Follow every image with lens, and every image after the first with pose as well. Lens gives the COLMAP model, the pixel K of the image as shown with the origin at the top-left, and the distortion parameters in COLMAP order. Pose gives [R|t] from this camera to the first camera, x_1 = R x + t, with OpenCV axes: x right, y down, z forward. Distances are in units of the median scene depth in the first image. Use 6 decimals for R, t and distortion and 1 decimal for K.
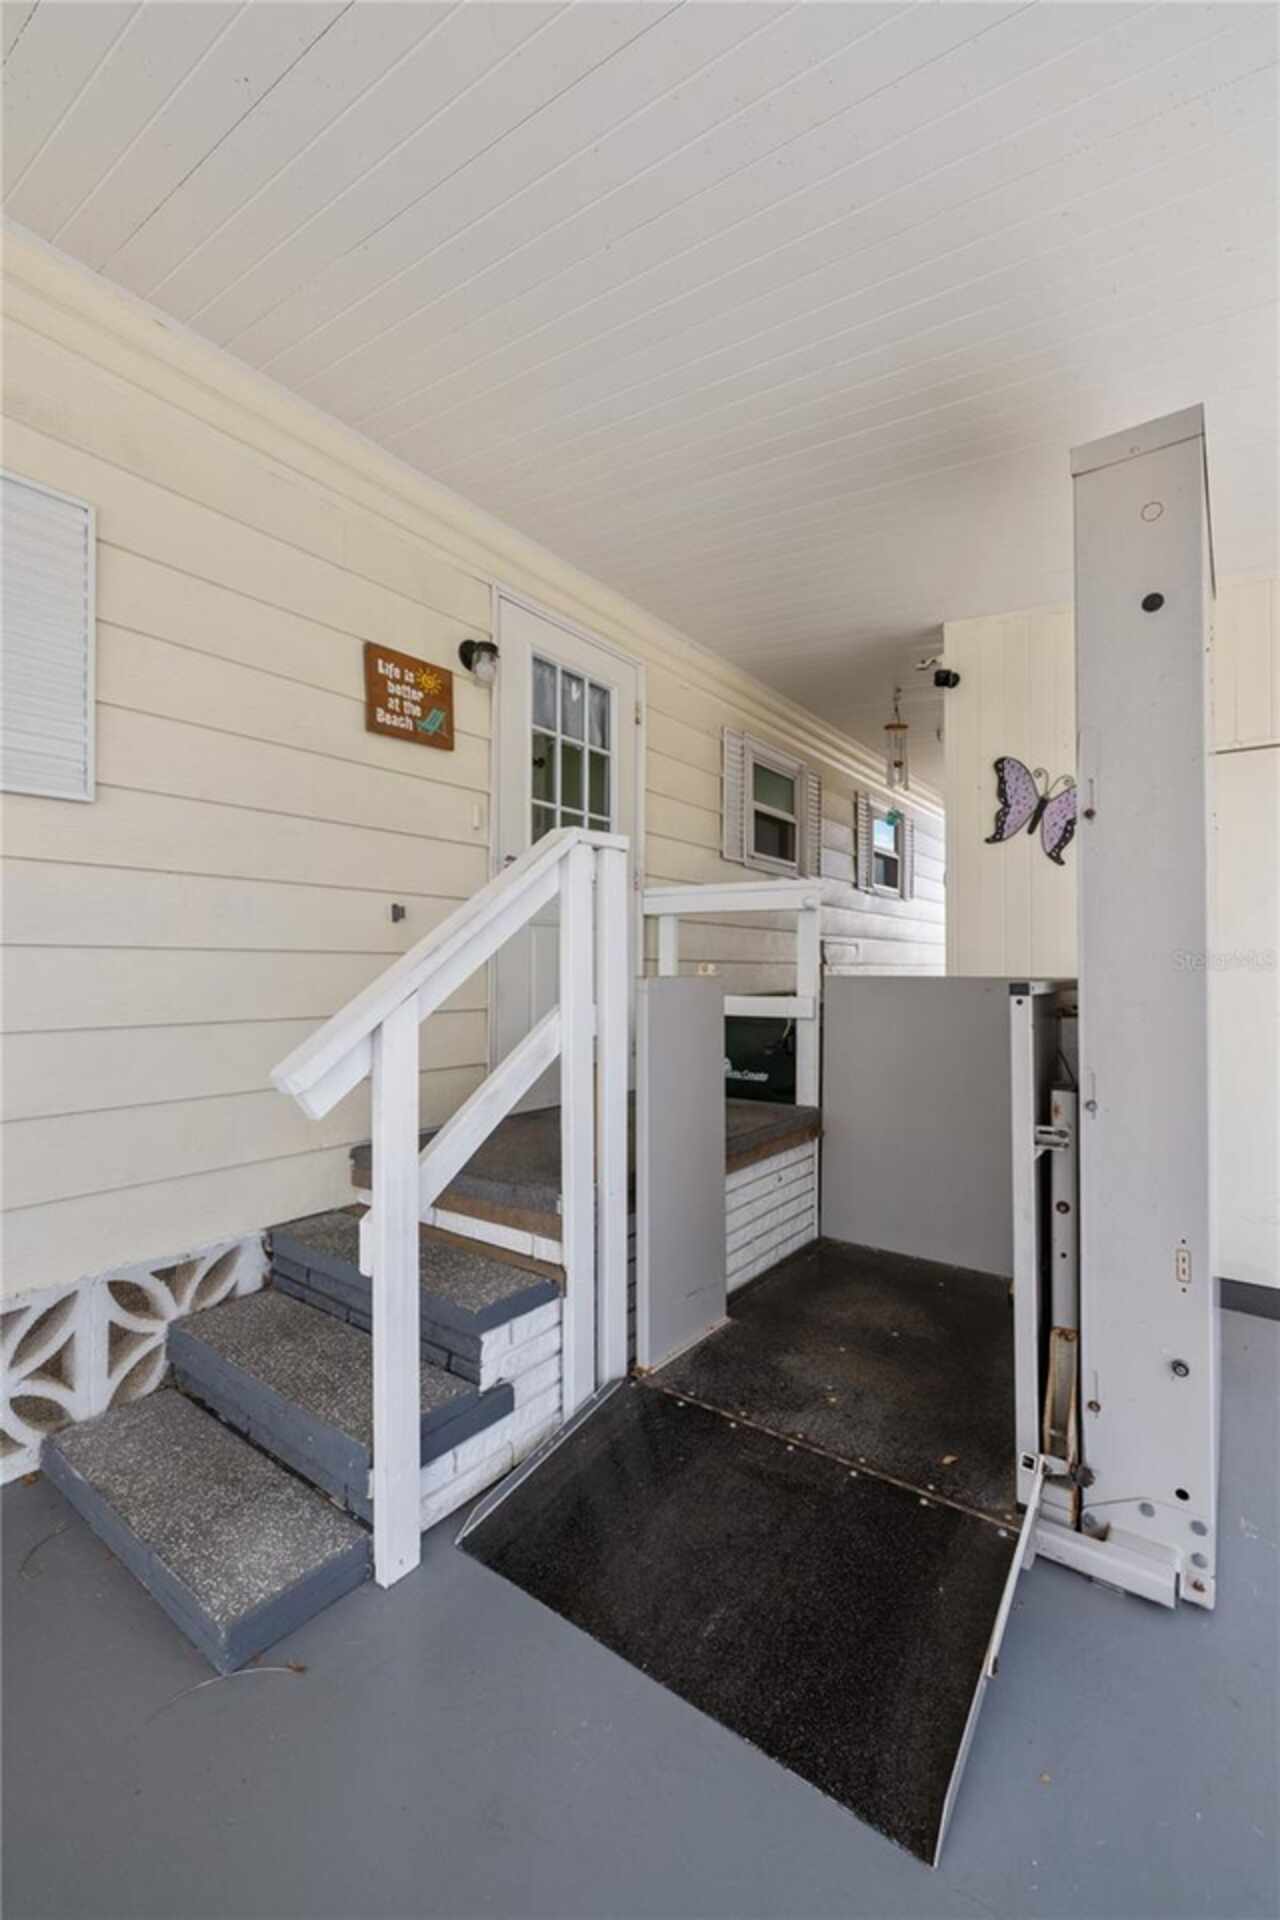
lens RADIAL K [[814.3, 0, 646.6], [0, 814.3, 959.9], [0, 0, 1]] dist [-0.001166, 0.000048]
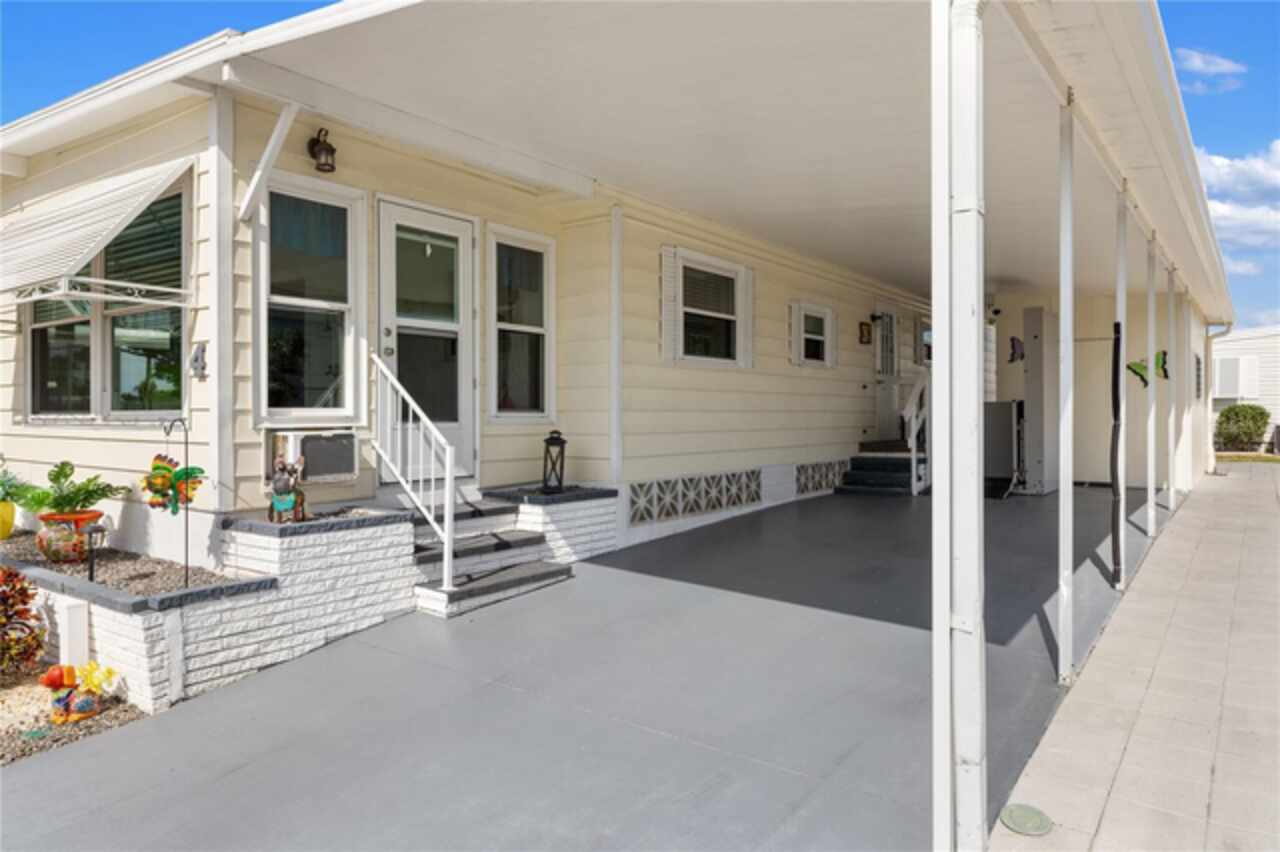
lens RADIAL K [[841.2, 0, 644.2], [0, 841.2, 426.3], [0, 0, 1]] dist [-0.004556, 0.003491]
pose [[0.999884, -0.004797, -0.014467, -0.101877], [0.005091, 0.999779, 0.020405, 0.004086], [0.014366, -0.020476, 0.999687, -0.245132]]
